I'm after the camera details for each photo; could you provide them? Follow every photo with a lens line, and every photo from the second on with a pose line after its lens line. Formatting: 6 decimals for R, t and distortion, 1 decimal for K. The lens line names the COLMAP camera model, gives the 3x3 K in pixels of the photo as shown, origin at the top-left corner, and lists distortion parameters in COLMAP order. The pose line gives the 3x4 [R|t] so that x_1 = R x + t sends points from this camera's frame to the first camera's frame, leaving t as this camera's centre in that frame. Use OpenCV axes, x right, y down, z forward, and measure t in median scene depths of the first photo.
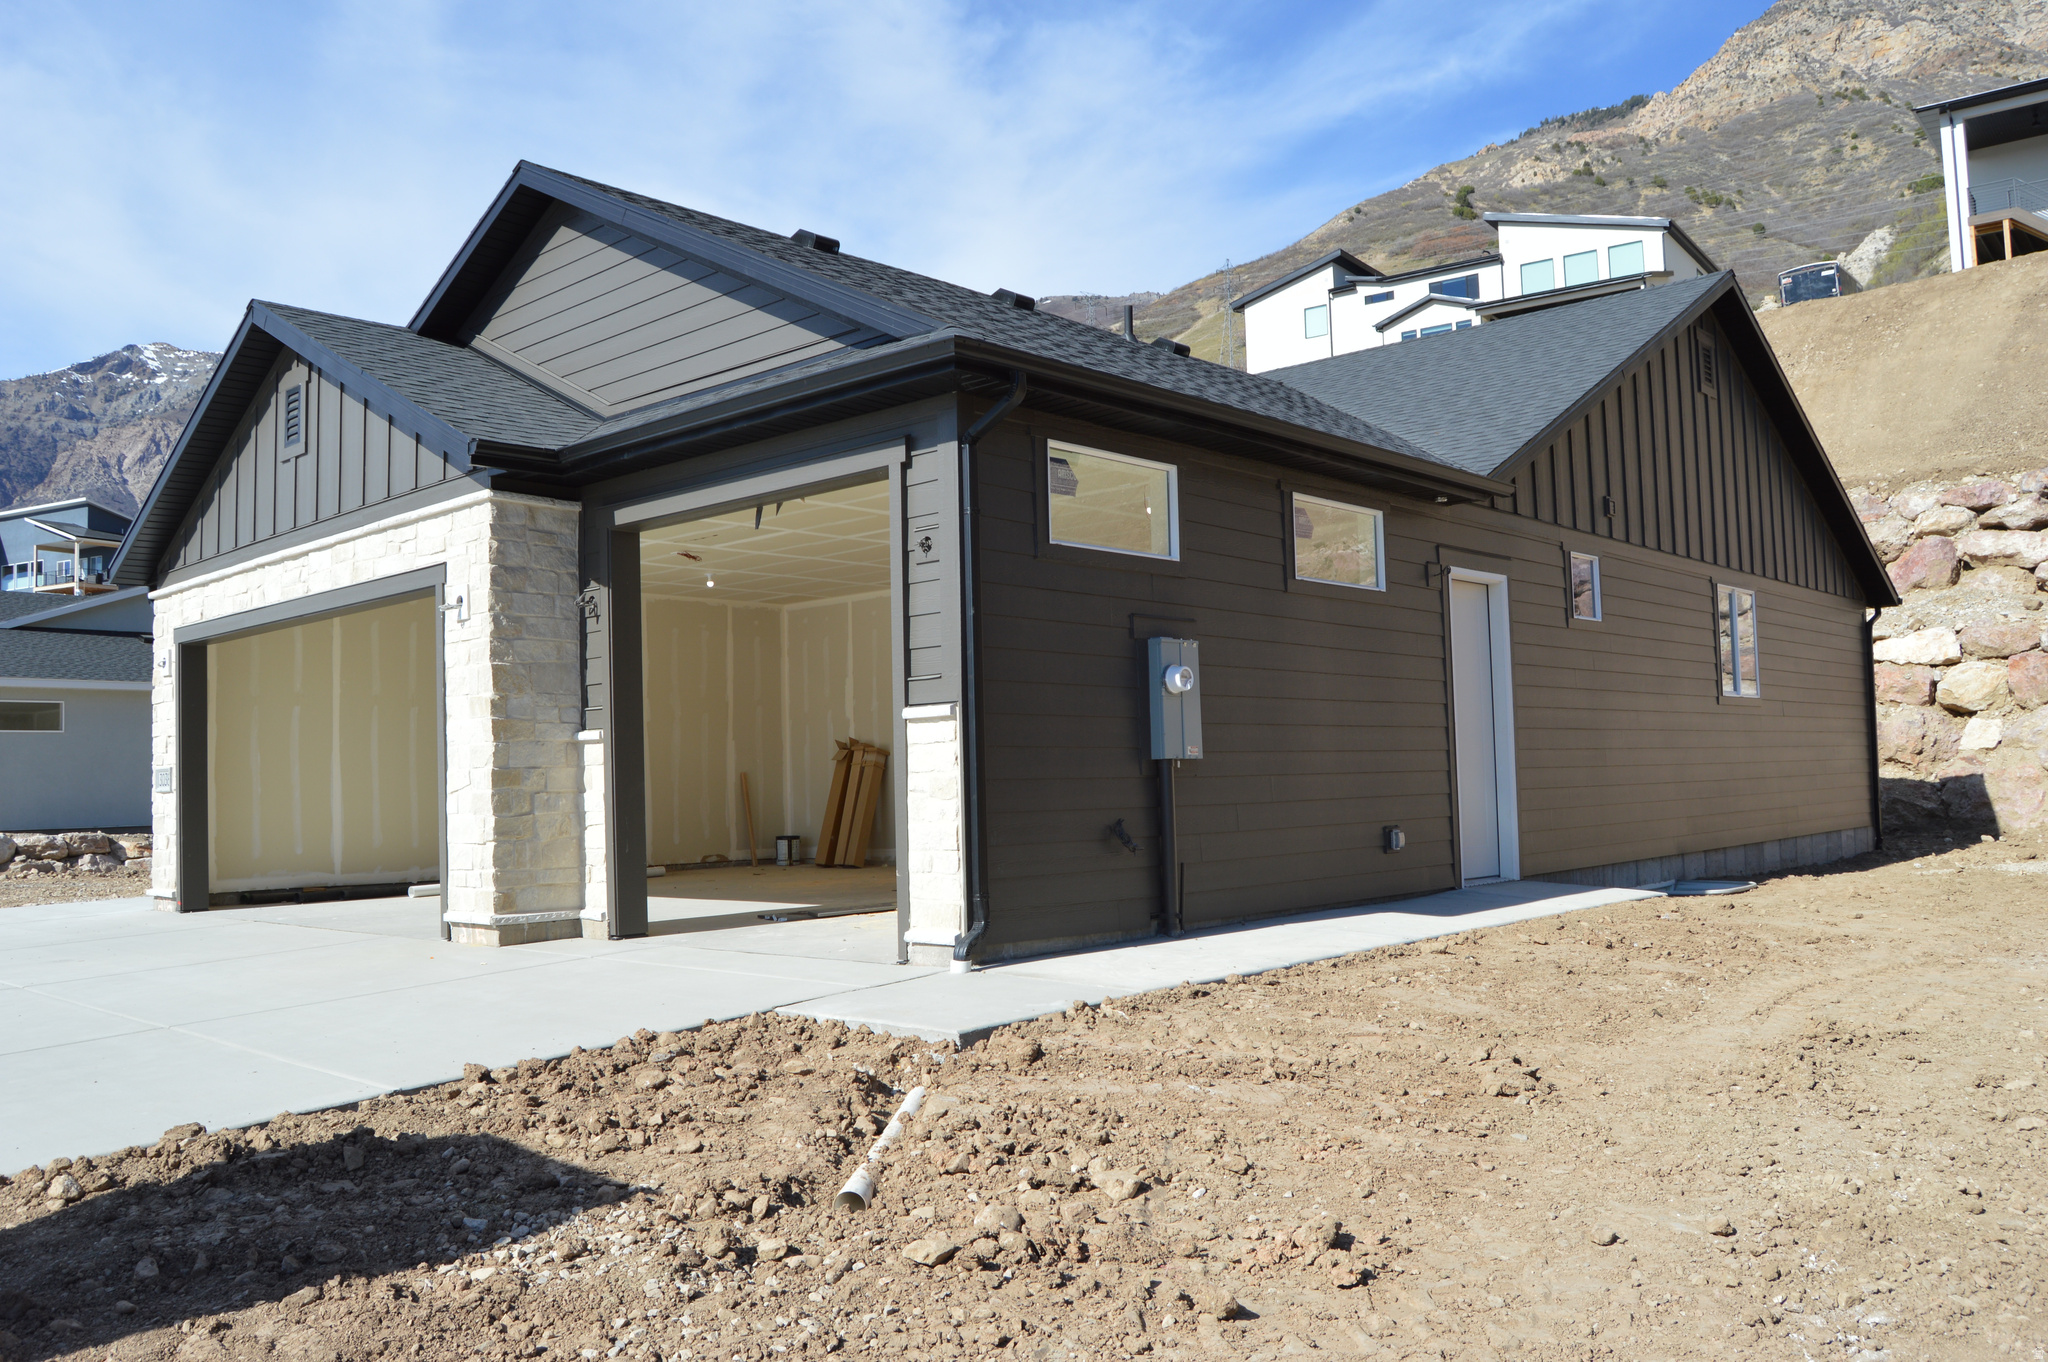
lens RADIAL K [[1641.3, 0, 1023.7], [0, 1641.3, 689.1], [0, 0, 1]] dist [-0.088212, 0.036555]
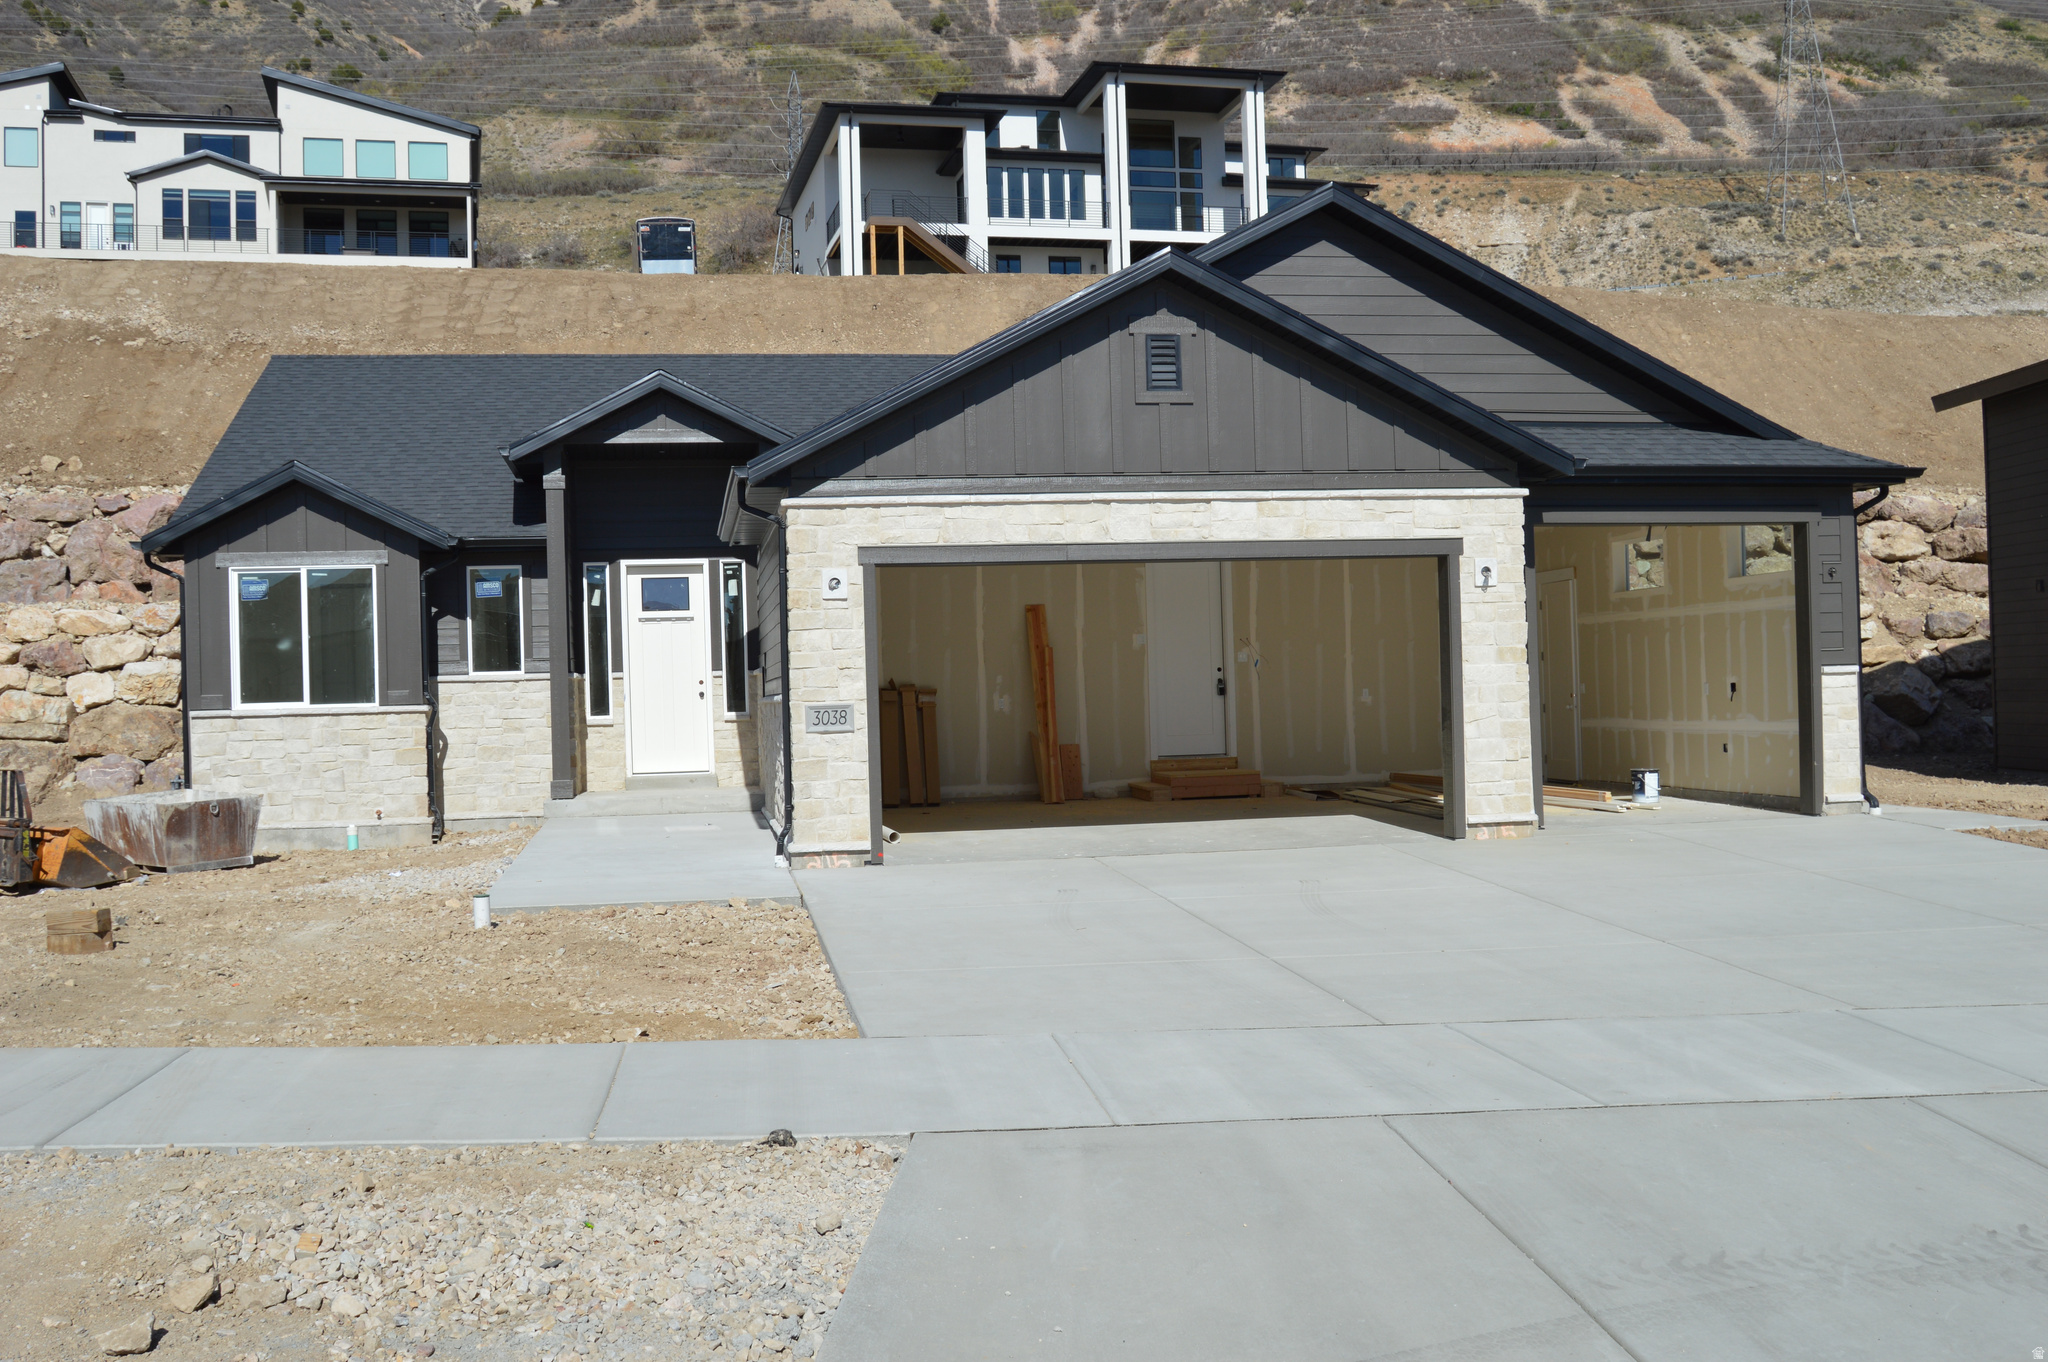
lens RADIAL K [[1937.6, 0, 1028.4], [0, 1937.6, 677.7], [0, 0, 1]] dist [-0.033040, 0.000000]
pose [[0.629647, 0.017468, 0.776685, -0.229248], [-0.036211, 0.999320, 0.006881, 0.004286], [-0.776037, -0.032457, 0.629852, 0.042524]]
